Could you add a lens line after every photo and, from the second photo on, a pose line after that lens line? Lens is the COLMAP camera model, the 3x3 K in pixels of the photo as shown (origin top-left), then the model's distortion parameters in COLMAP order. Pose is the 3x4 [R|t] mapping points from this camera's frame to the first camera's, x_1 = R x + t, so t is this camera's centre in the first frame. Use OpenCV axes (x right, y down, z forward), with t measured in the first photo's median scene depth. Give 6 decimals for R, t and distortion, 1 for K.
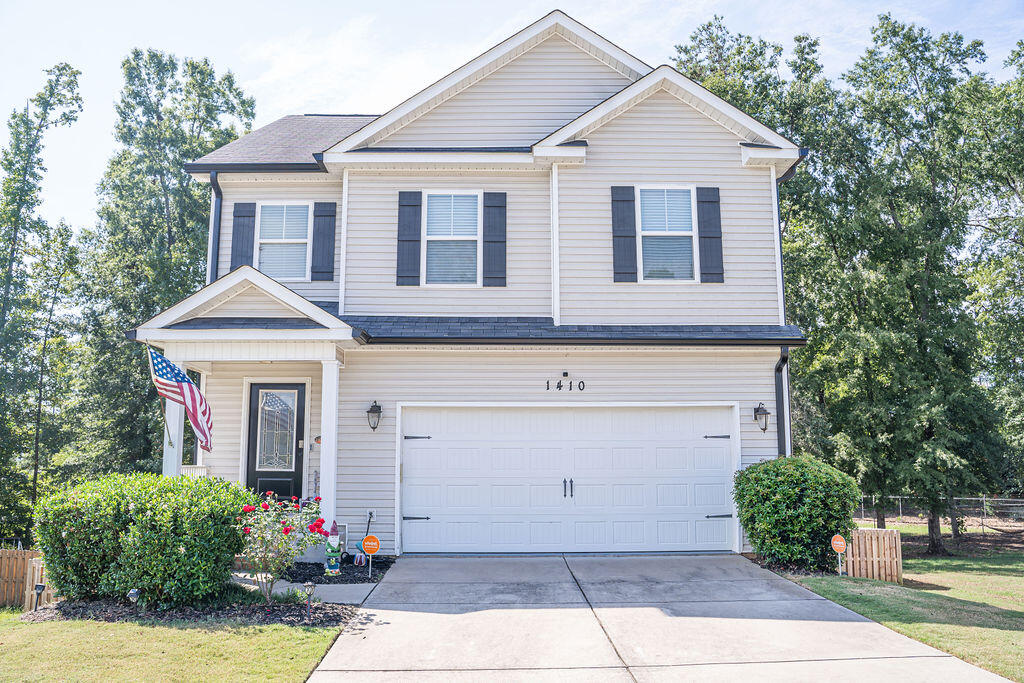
lens RADIAL K [[804.9, 0, 492.6], [0, 804.9, 342.0], [0, 0, 1]] dist [-0.079841, 0.073074]
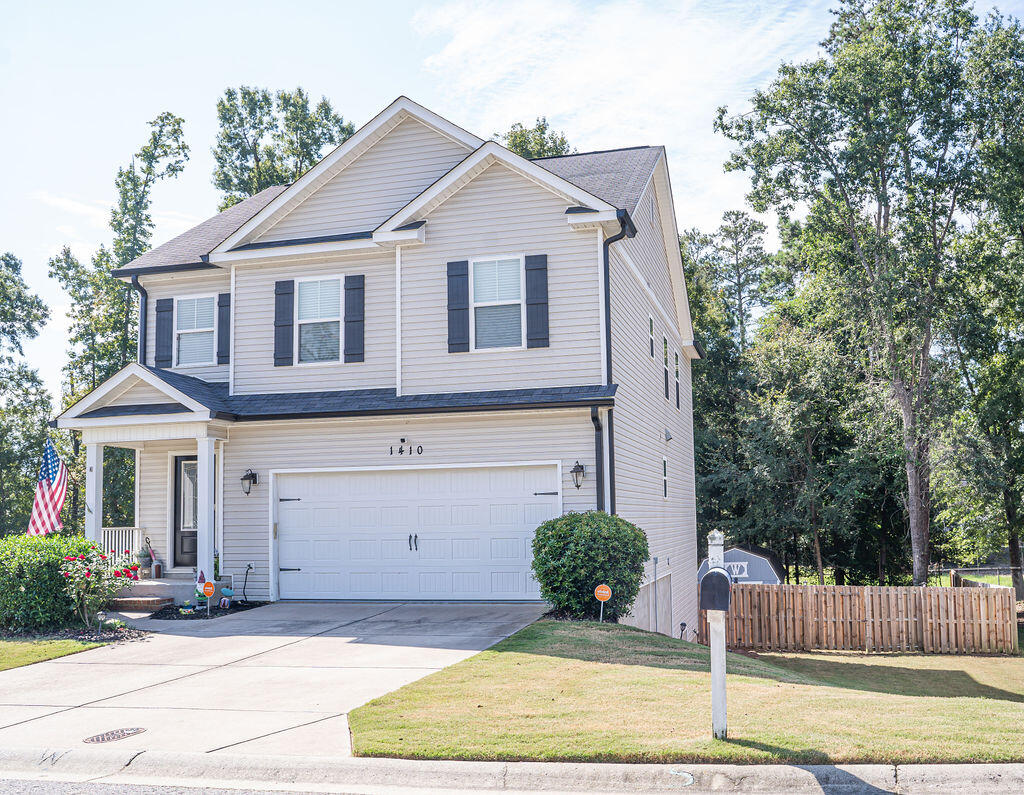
lens RADIAL K [[999.5, 0, 512.7], [0, 999.5, 419.7], [0, 0, 1]] dist [-0.061057, -0.007342]
pose [[0.965138, -0.042663, -0.258241, 0.564772], [0.056996, 0.997207, 0.048267, -0.044179], [0.255460, -0.061303, 0.964874, -0.274348]]
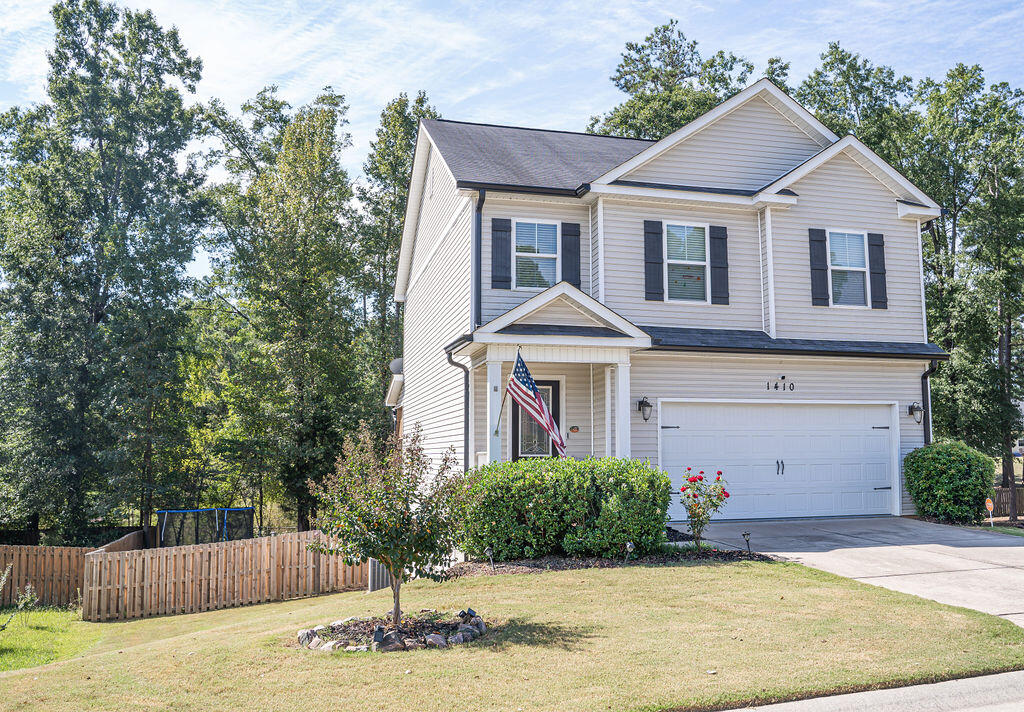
lens RADIAL K [[882.3, 0, 512.0], [0, 882.3, 356.0], [0, 0, 1]] dist [-0.053920, 0.007720]
pose [[0.970759, 0.024604, 0.238794, -0.623647], [-0.033180, 0.998938, 0.031958, -0.022942], [-0.237754, -0.038947, 0.970544, -0.227325]]
